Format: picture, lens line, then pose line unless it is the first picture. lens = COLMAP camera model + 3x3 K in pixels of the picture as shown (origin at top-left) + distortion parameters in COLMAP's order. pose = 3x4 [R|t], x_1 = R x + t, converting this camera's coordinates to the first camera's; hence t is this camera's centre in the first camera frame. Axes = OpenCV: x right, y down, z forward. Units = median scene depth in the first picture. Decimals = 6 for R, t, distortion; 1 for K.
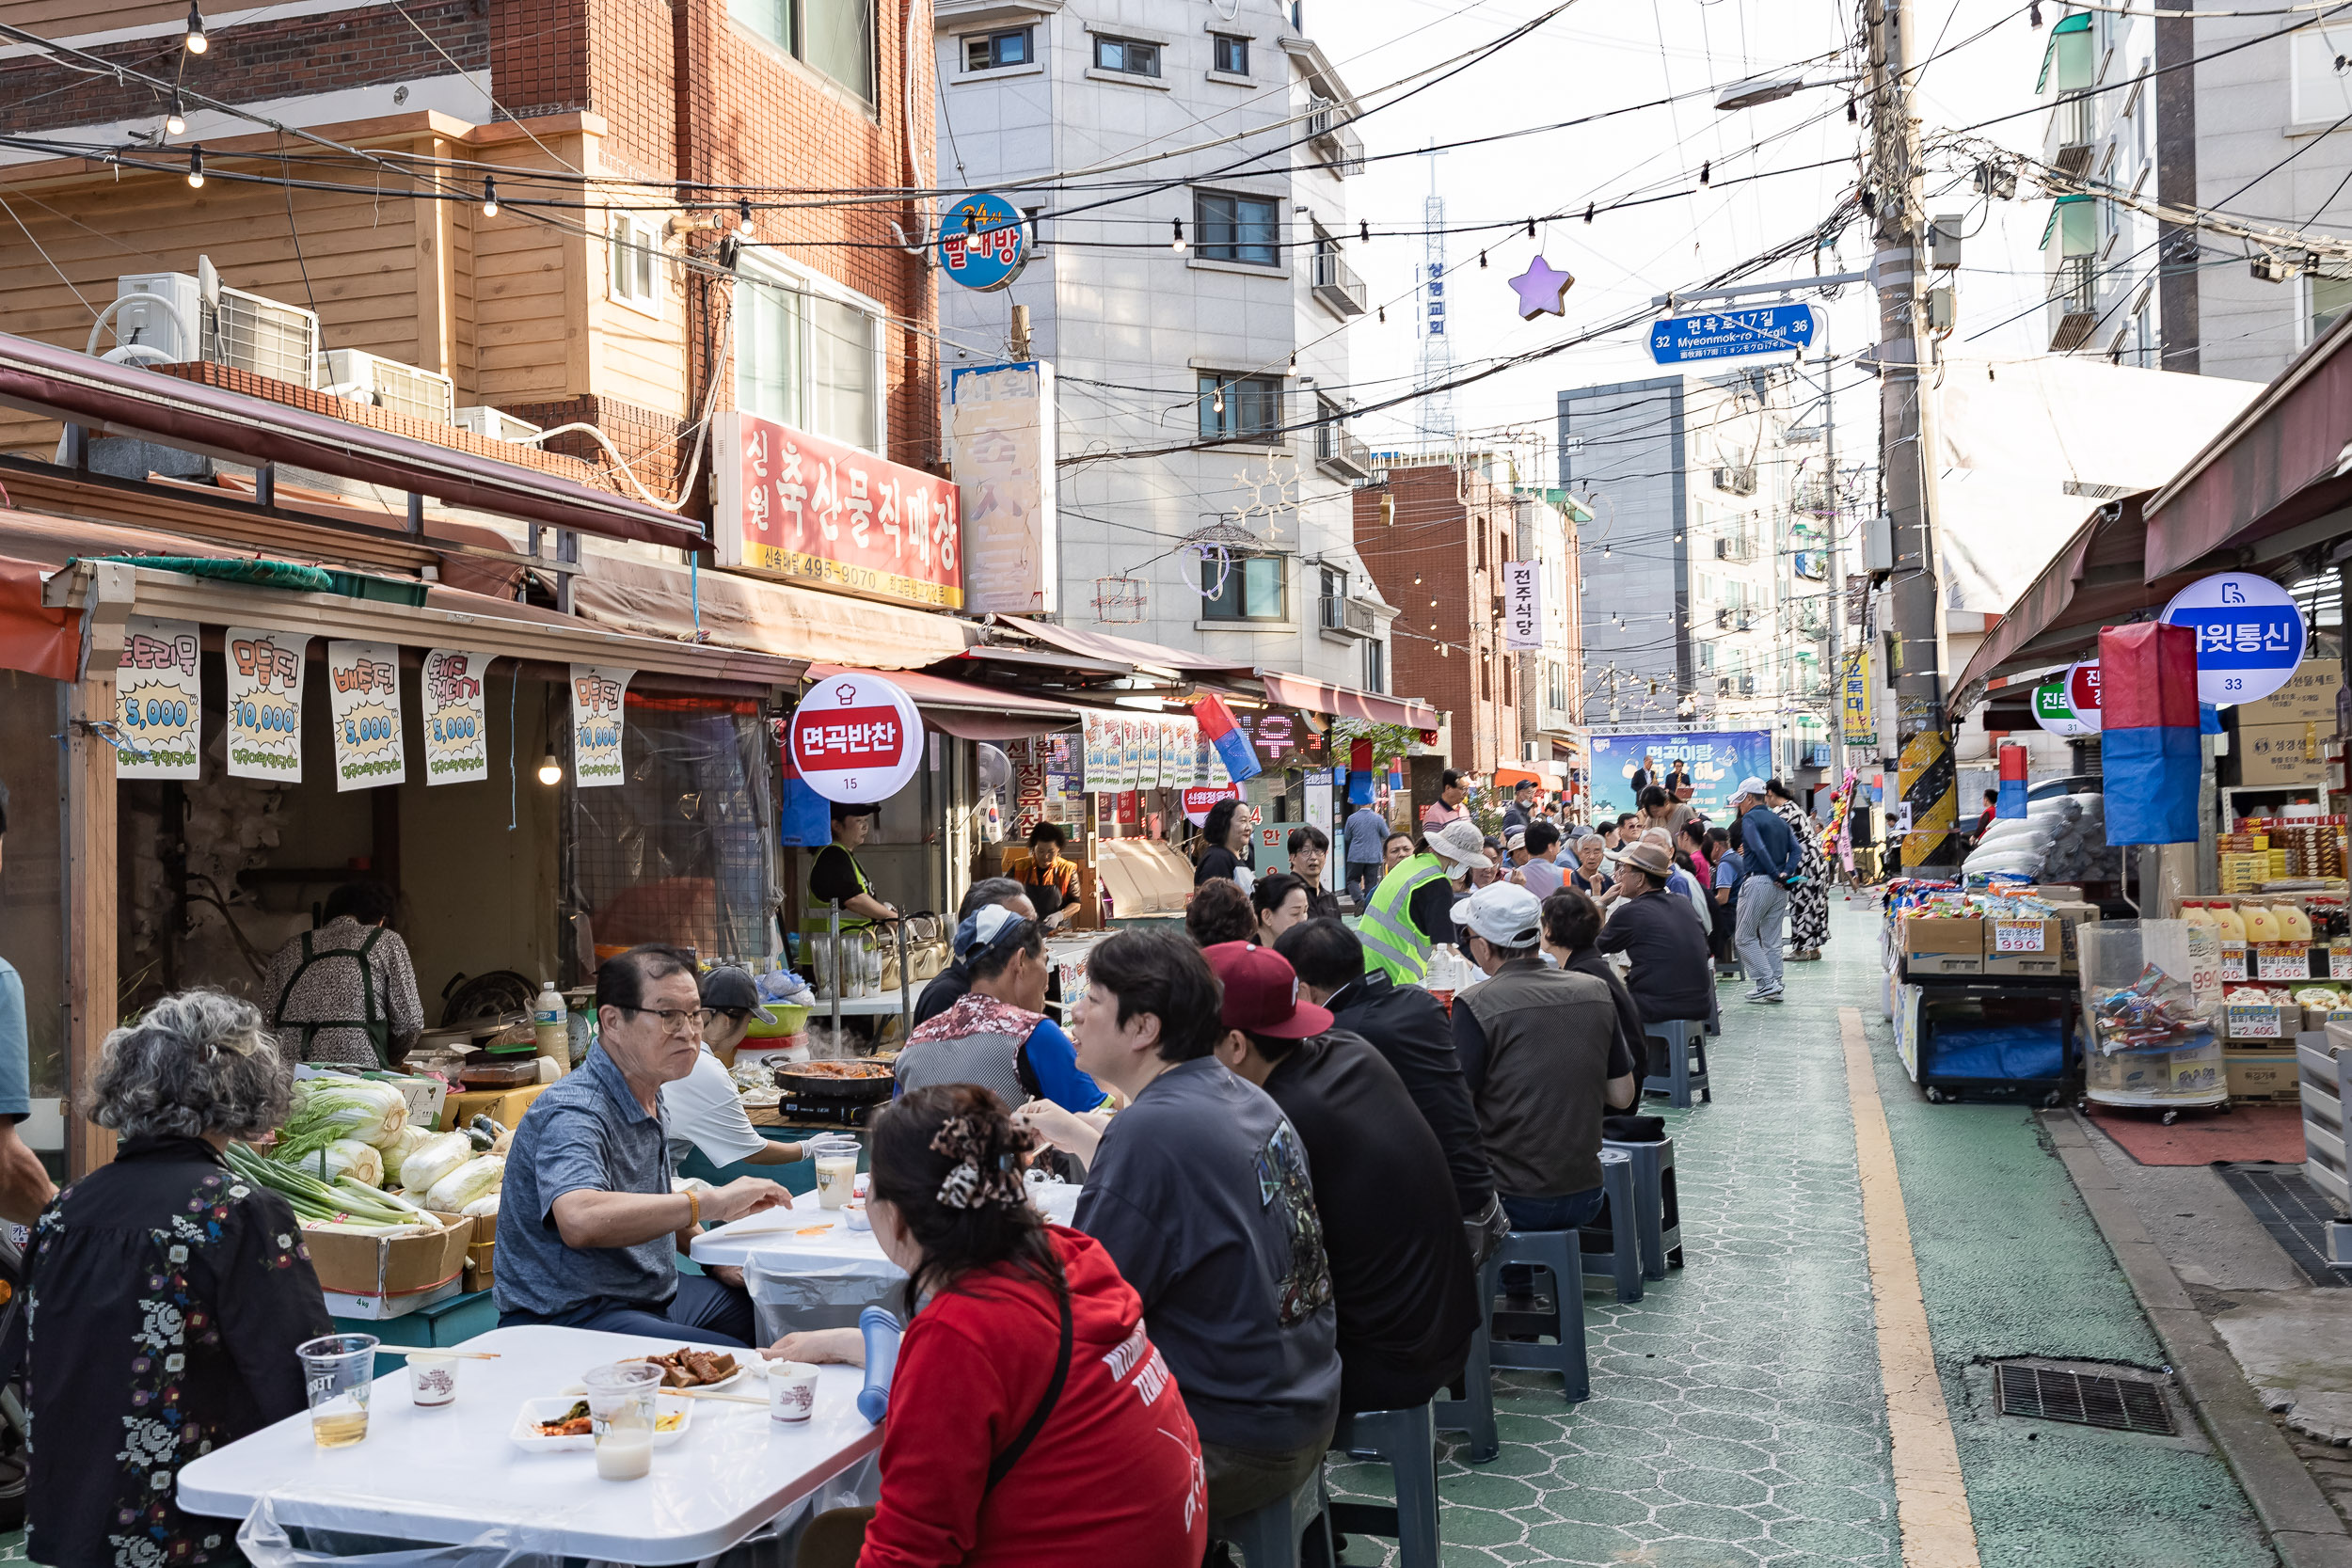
lens RADIAL K [[2213.2, 0, 1176.8], [0, 2213.2, 796.8], [0, 0, 1]] dist [0.001766, 0.000000]
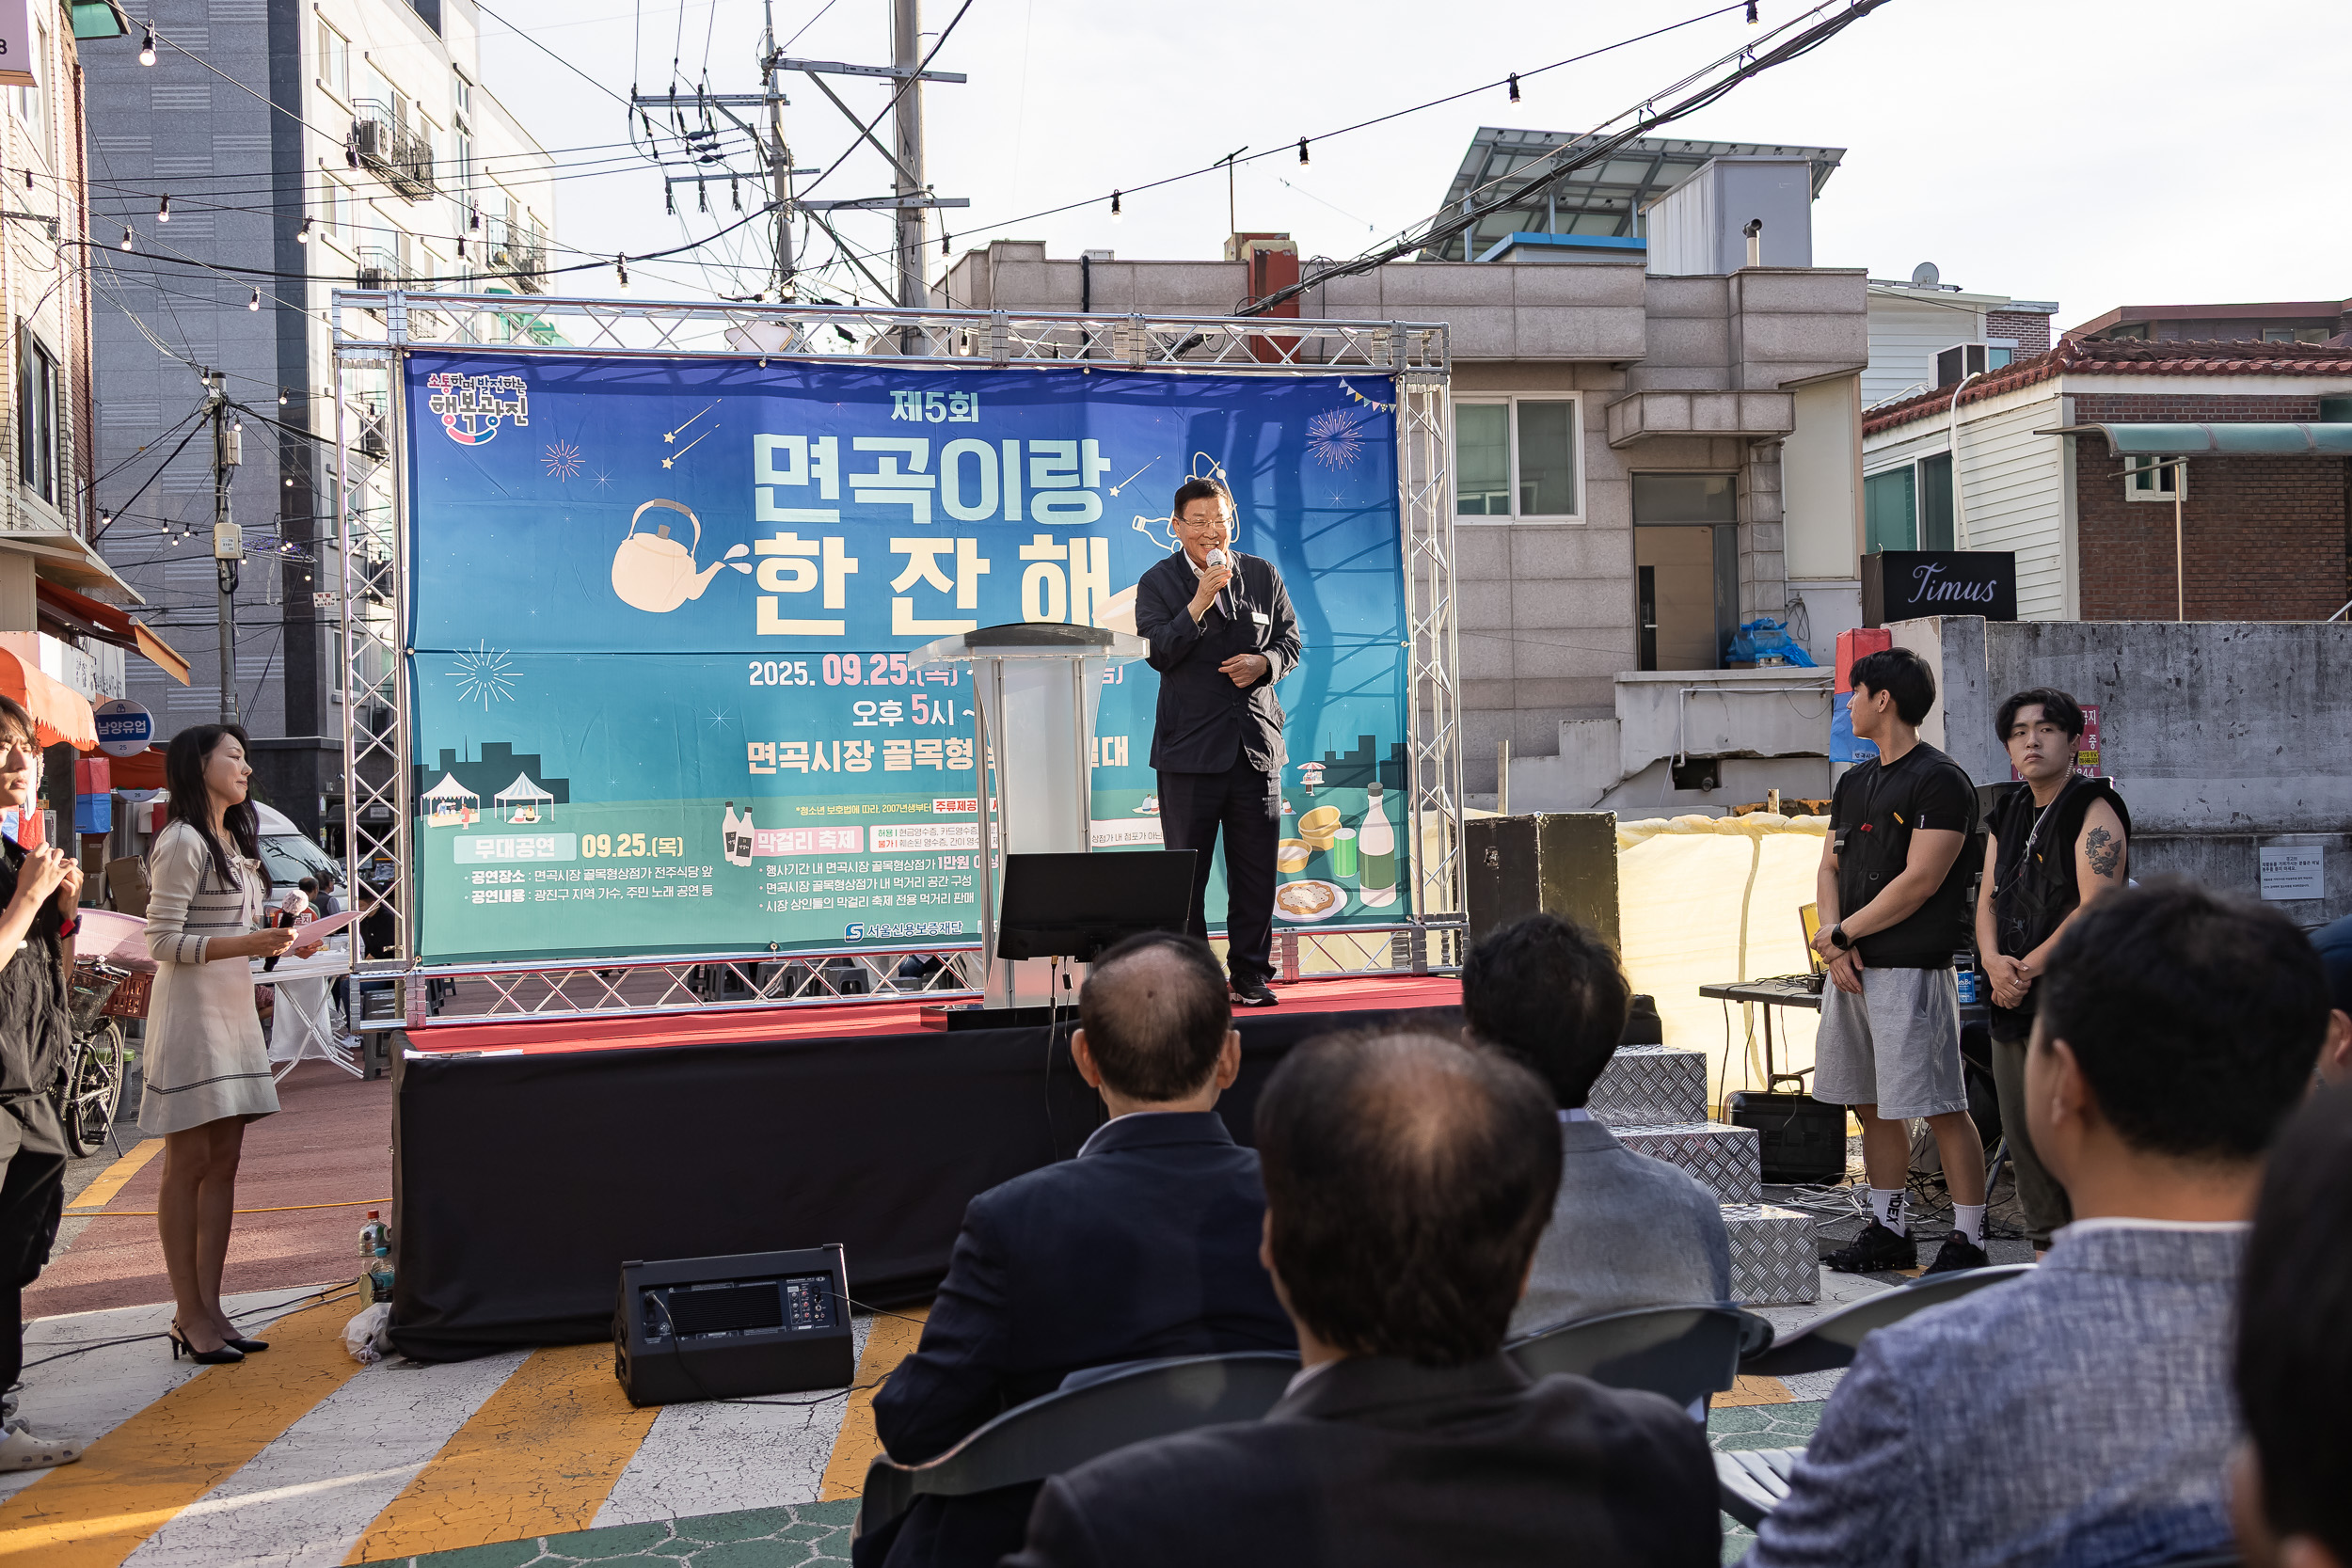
lens RADIAL K [[2691.1, 0, 1205.0], [0, 2691.1, 768.0], [0, 0, 1]] dist [0.062701, 0.000000]
pose [[0.823851, 0.011437, 0.566691, 0.101867], [0.001162, 0.999760, -0.021866, 0.006493], [-0.566806, 0.018672, 0.823640, 0.666816]]
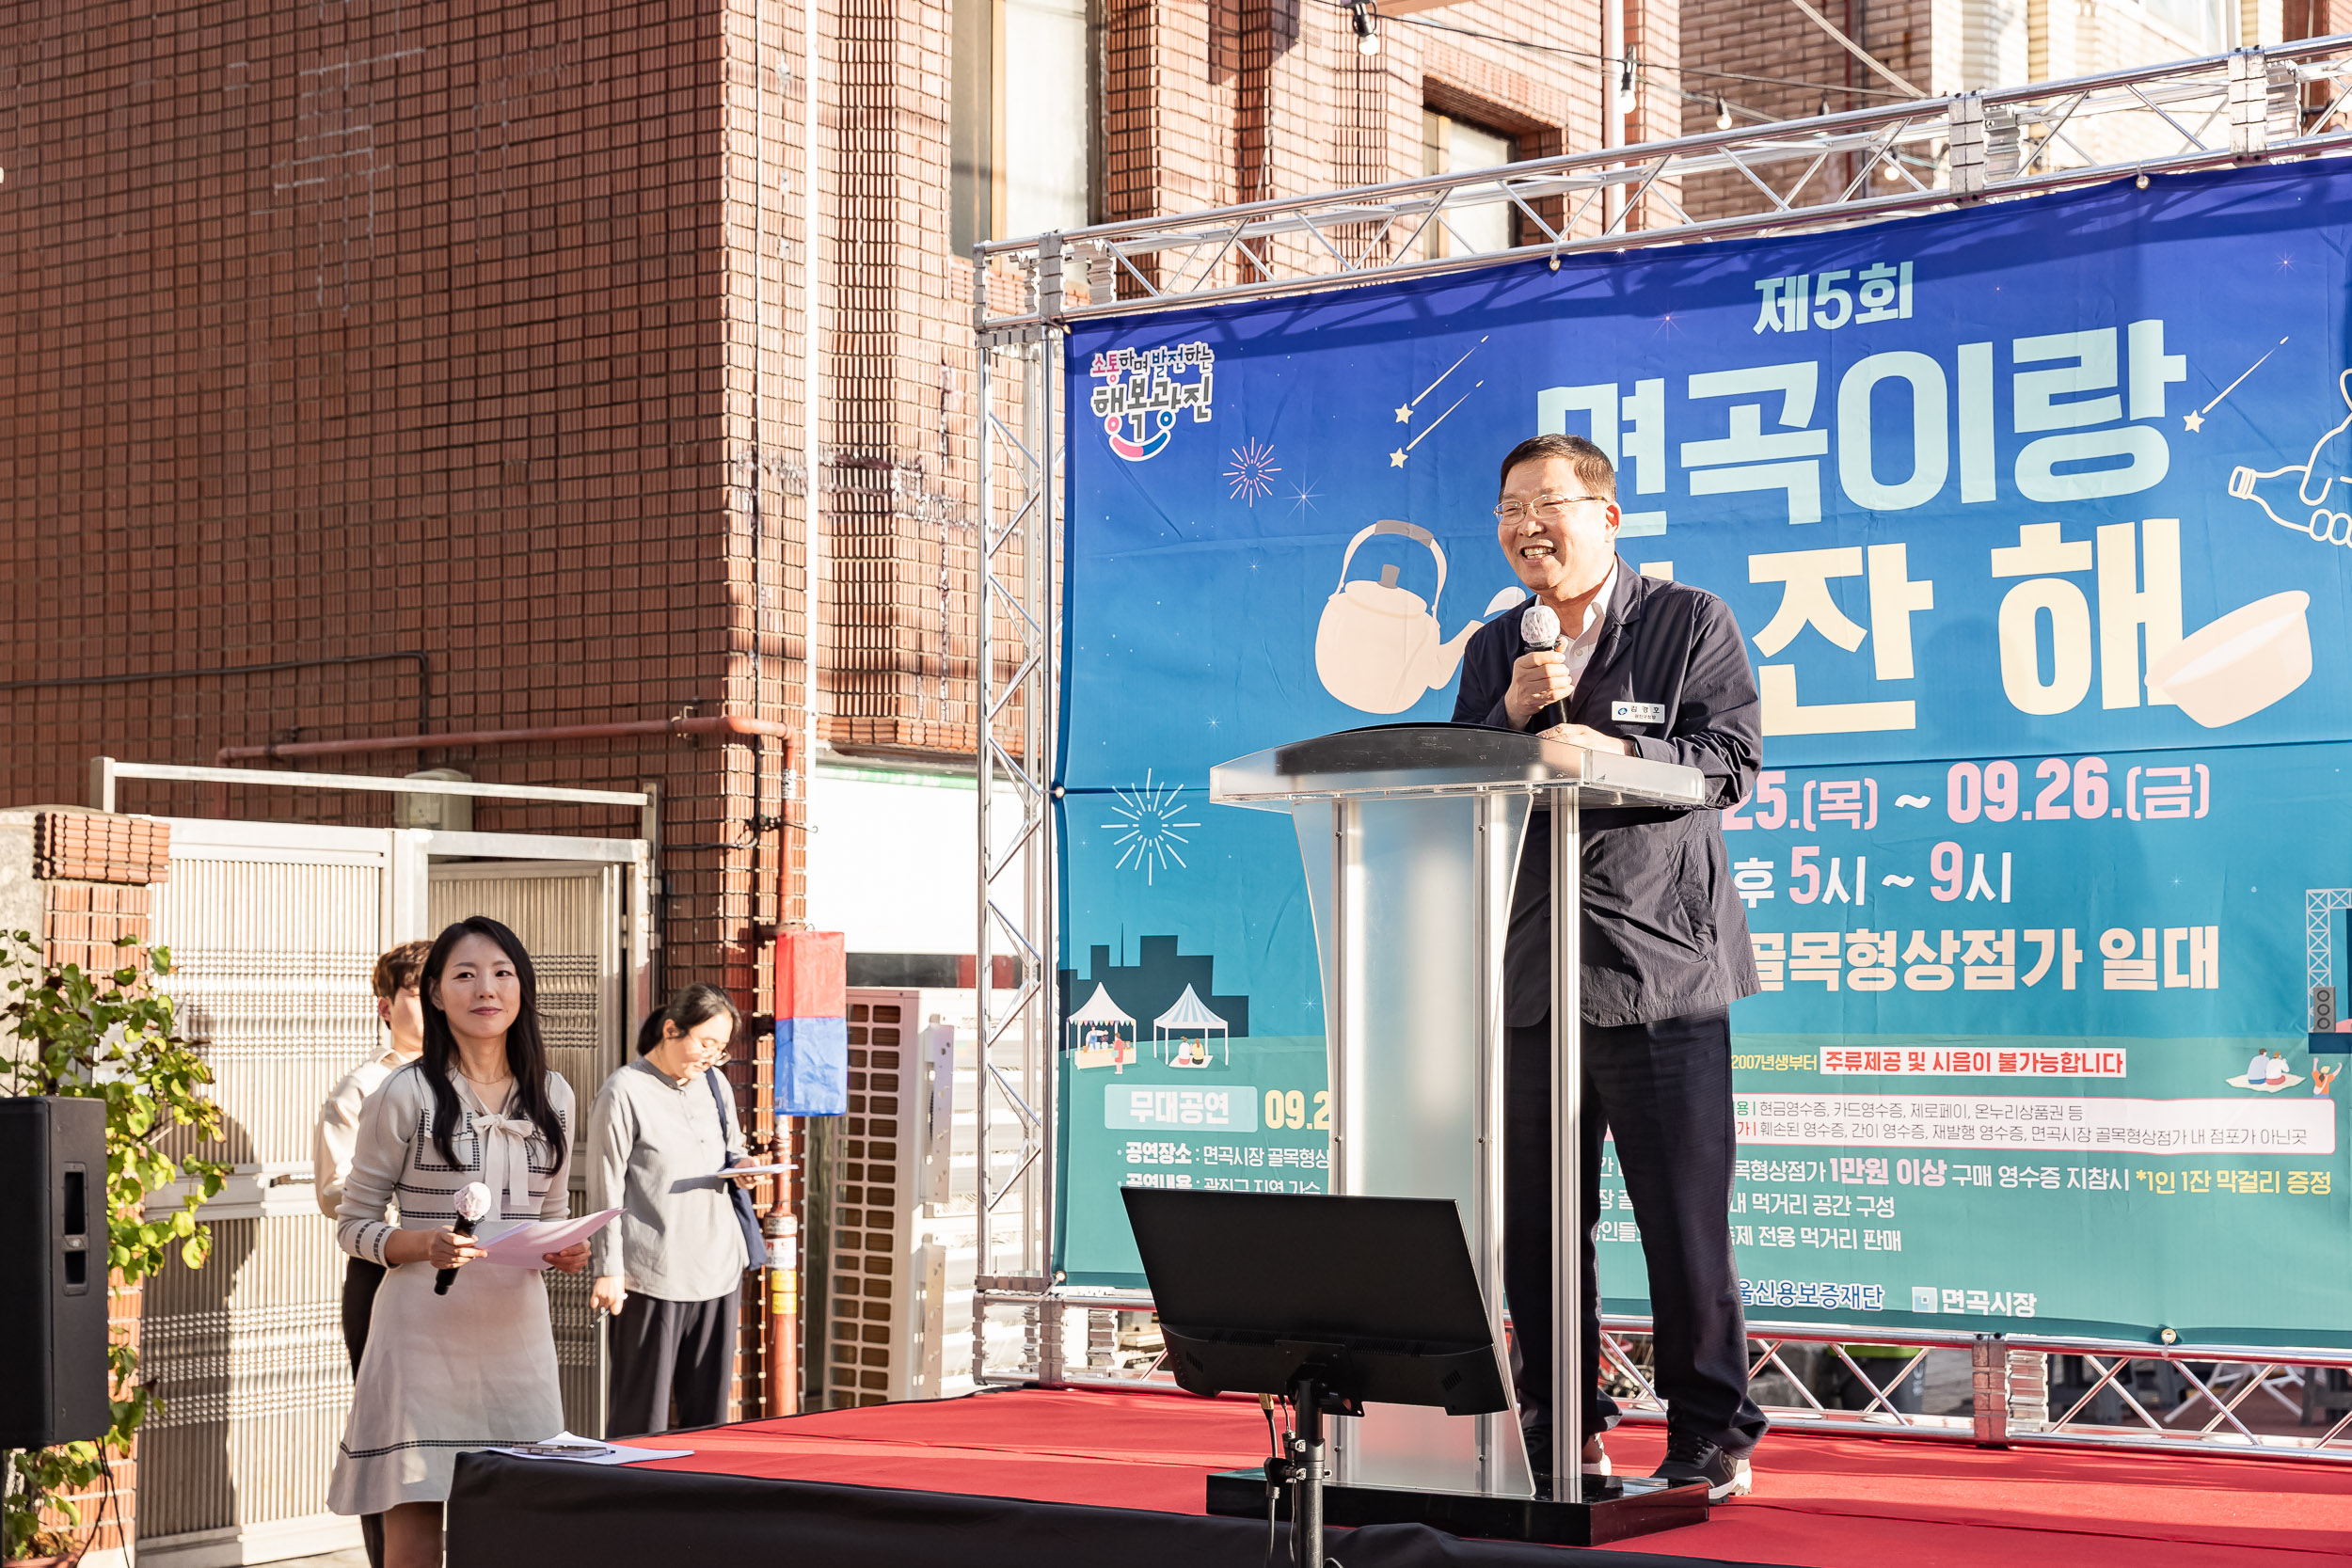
lens RADIAL K [[3701.1, 0, 1159.6], [0, 3701.1, 801.8], [0, 0, 1]] dist [0.056209, 0.000000]
pose [[0.954810, 0.002833, -0.297204, 0.201787], [-0.013988, 0.999275, -0.035413, 0.001154], [0.296888, 0.037970, 0.954157, 0.693489]]
